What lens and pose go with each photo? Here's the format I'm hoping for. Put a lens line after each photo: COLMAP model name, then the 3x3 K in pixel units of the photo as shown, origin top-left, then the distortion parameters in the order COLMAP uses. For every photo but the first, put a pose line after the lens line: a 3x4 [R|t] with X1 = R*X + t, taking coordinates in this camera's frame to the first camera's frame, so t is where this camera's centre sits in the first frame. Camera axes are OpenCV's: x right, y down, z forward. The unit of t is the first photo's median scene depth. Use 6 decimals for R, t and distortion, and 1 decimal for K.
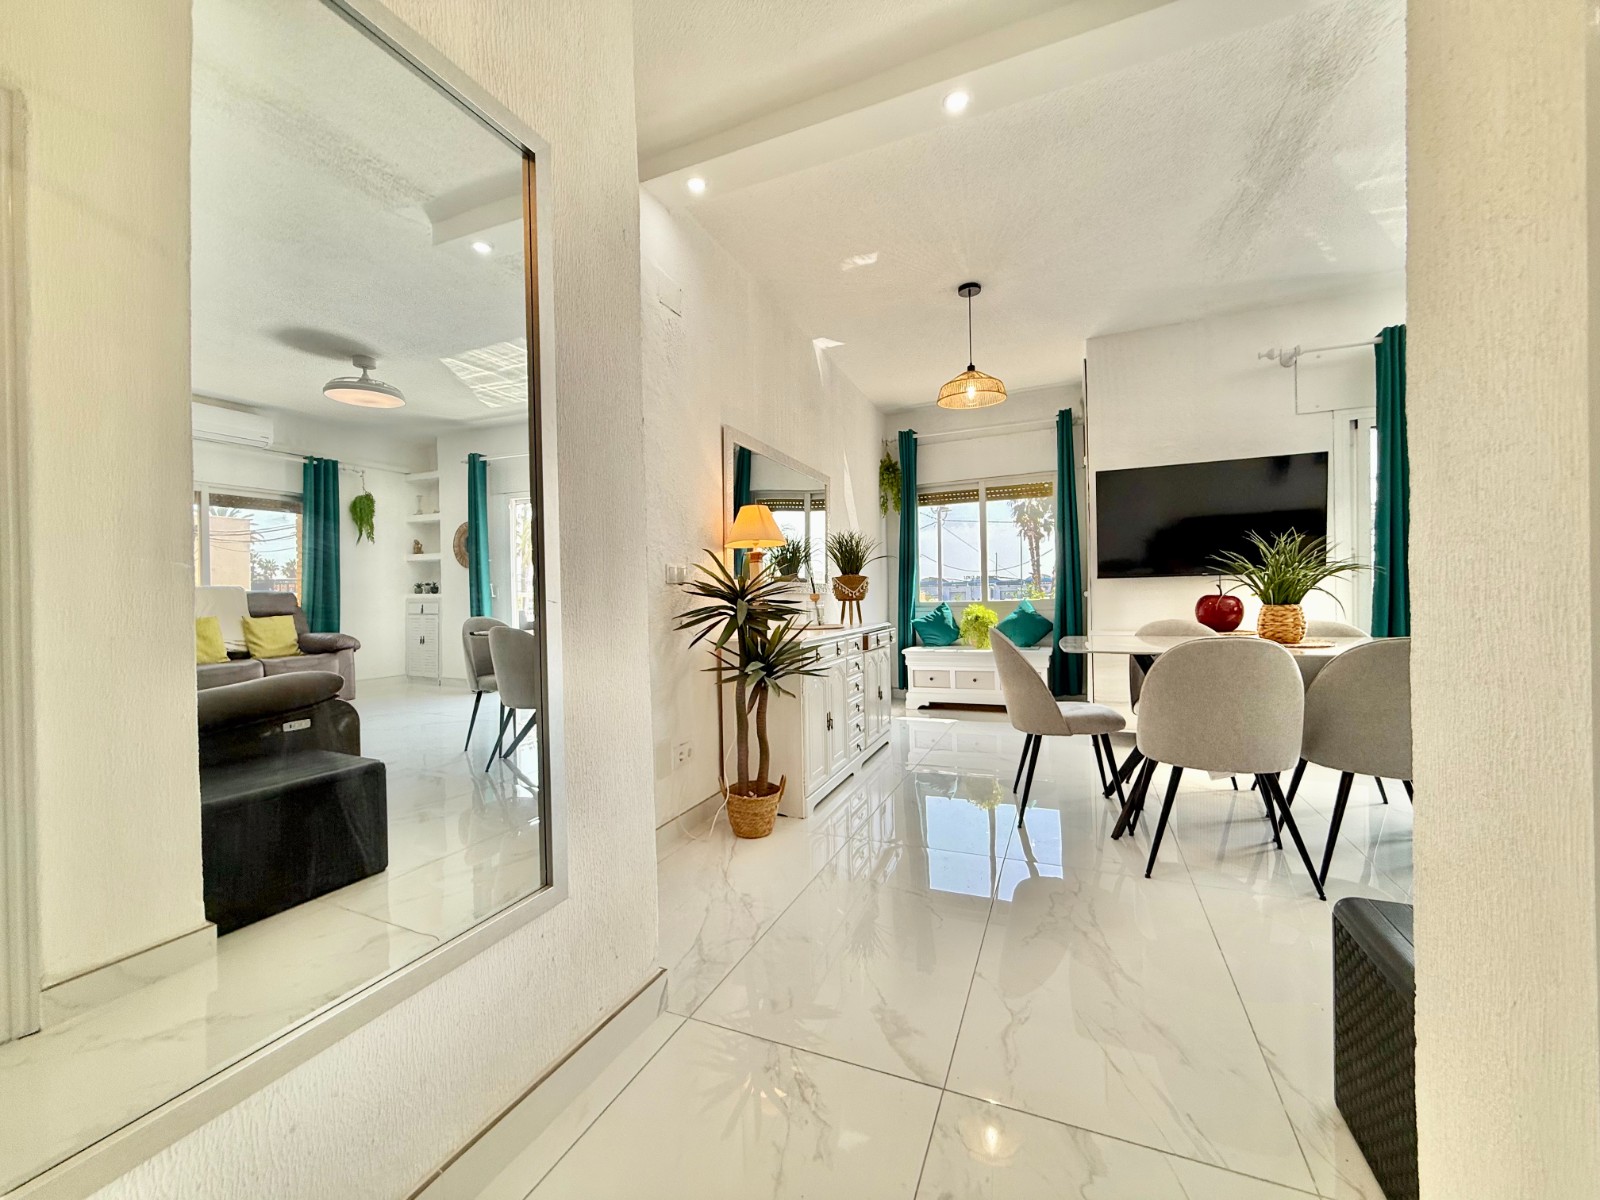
lens RADIAL K [[645.5, 0, 785.7], [0, 645.5, 595.7], [0, 0, 1]] dist [-0.001475, -0.000154]
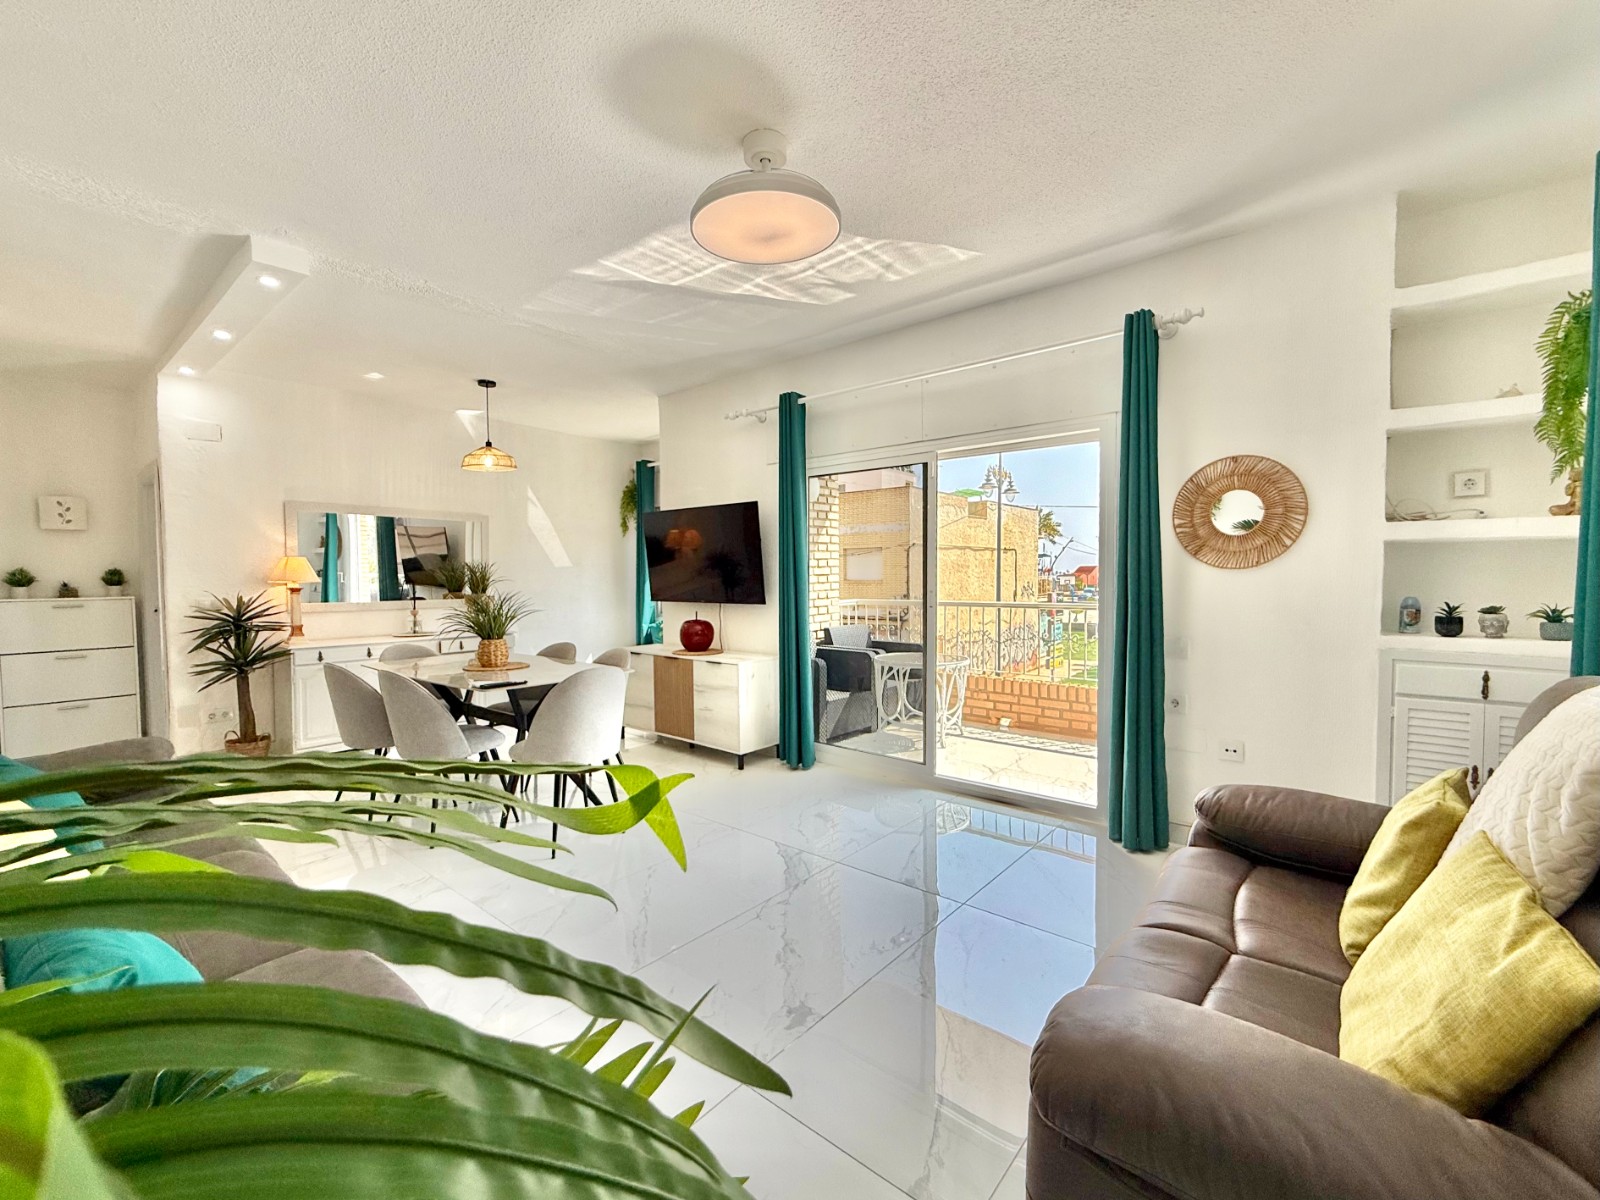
lens RADIAL K [[680.5, 0, 794.7], [0, 680.5, 599.5], [0, 0, 1]] dist [0.000222, -0.000117]
pose [[0.960112, 0.026205, -0.278386, 1.204620], [-0.014562, 0.998934, 0.043811, -0.097604], [0.279237, -0.038010, 0.959470, -0.154689]]
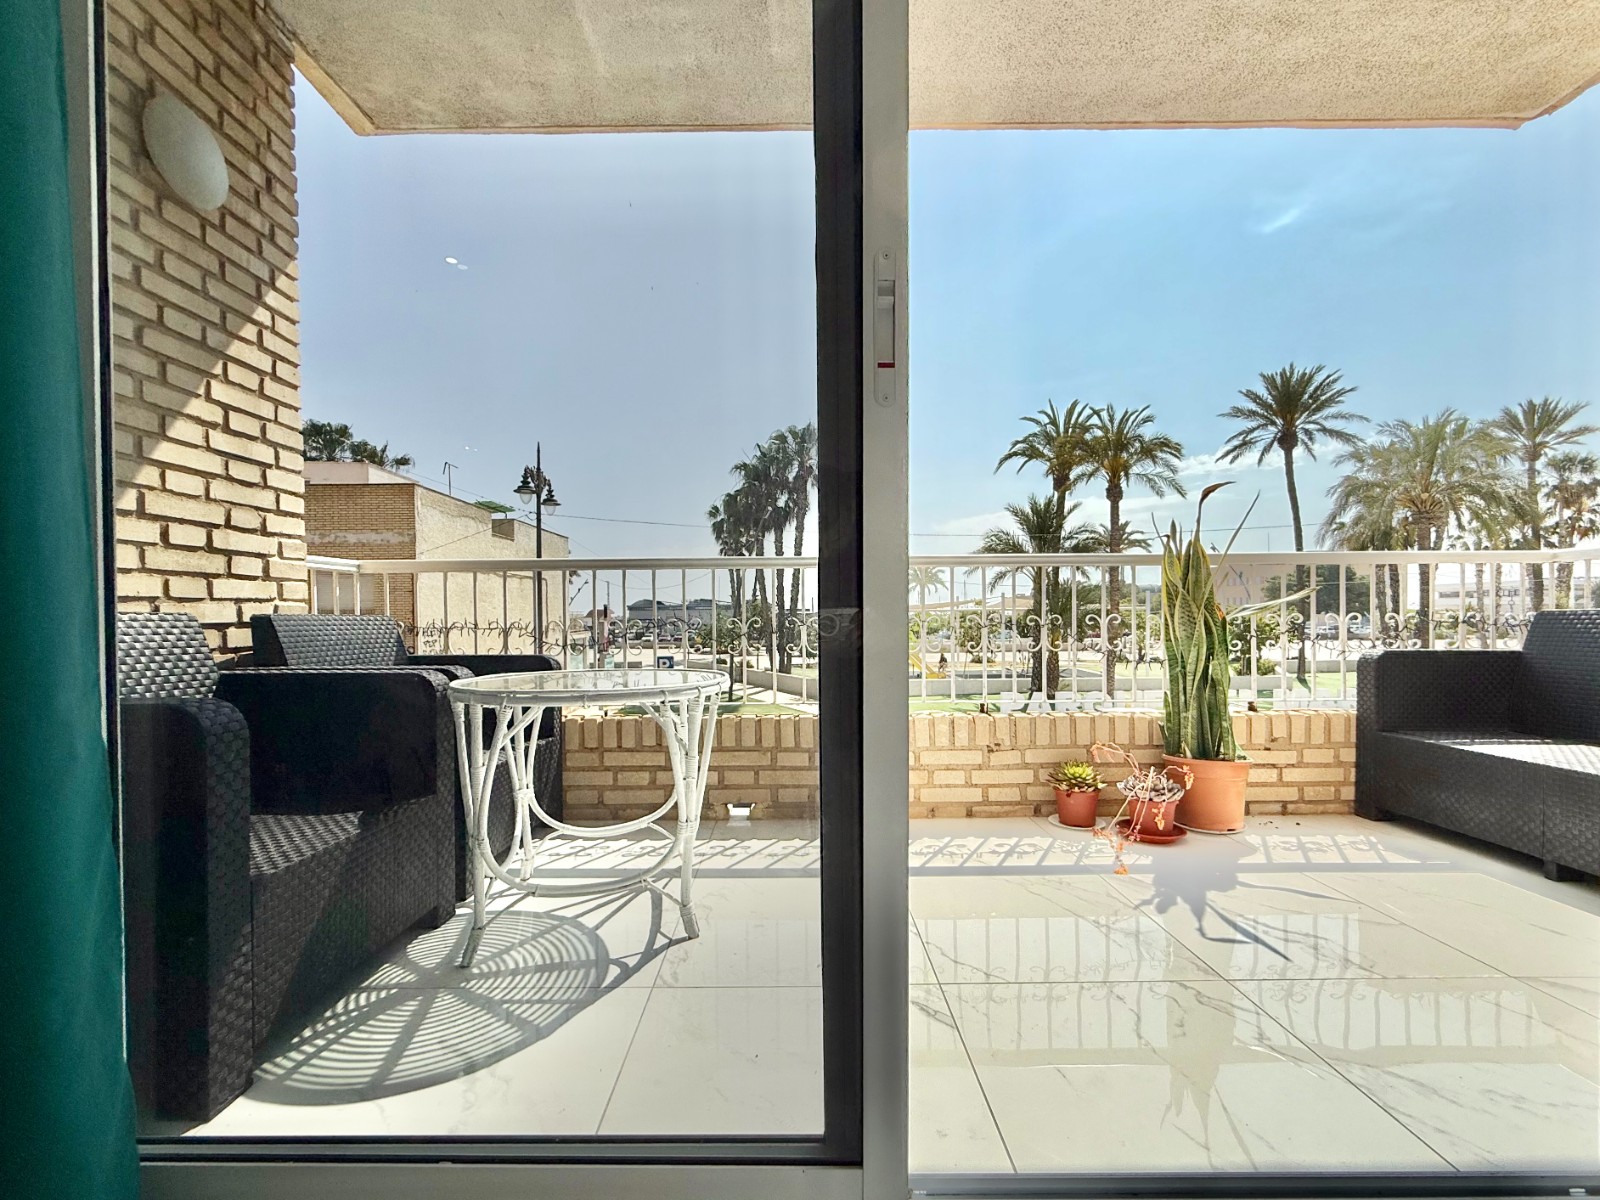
lens RADIAL K [[682.4, 0, 793.3], [0, 682.4, 625.0], [0, 0, 1]] dist [-0.000542, 0.000045]
pose [[0.917460, 0.009617, 0.397713, 1.010441], [-0.012426, 0.999913, 0.004487, 0.031993], [-0.397635, -0.009058, 0.917499, 0.709064]]
